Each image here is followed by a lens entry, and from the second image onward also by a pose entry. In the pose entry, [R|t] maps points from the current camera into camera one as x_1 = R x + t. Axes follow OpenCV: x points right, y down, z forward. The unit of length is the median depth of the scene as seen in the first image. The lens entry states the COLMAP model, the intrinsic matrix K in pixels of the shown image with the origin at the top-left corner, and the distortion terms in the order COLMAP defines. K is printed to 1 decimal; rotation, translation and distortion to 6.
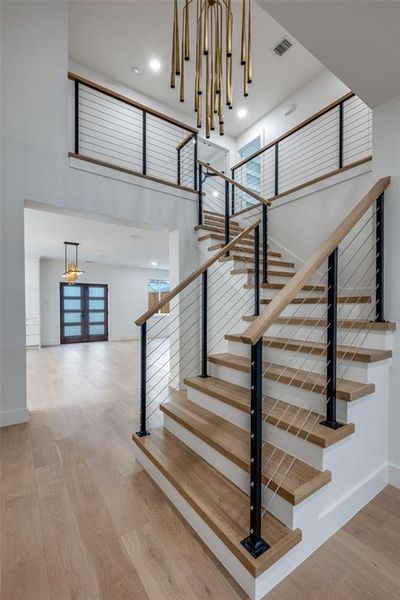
lens RADIAL K [[263.3, 0, 200.3], [0, 263.3, 309.0], [0, 0, 1]] dist [0.001458, 0.000091]
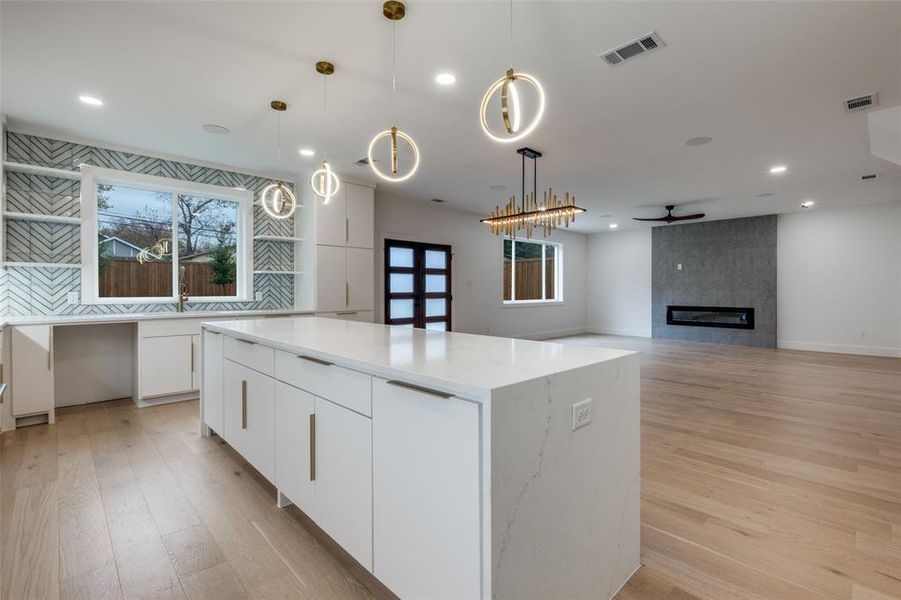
lens RADIAL K [[415.5, 0, 450.6], [0, 415.5, 294.1], [0, 0, 1]] dist [-0.001755, -0.000932]
pose [[0.986753, -0.001233, 0.162223, -0.515806], [0.001453, 0.999998, -0.001237, 0.005799], [-0.162221, 0.001456, 0.986753, 0.182961]]
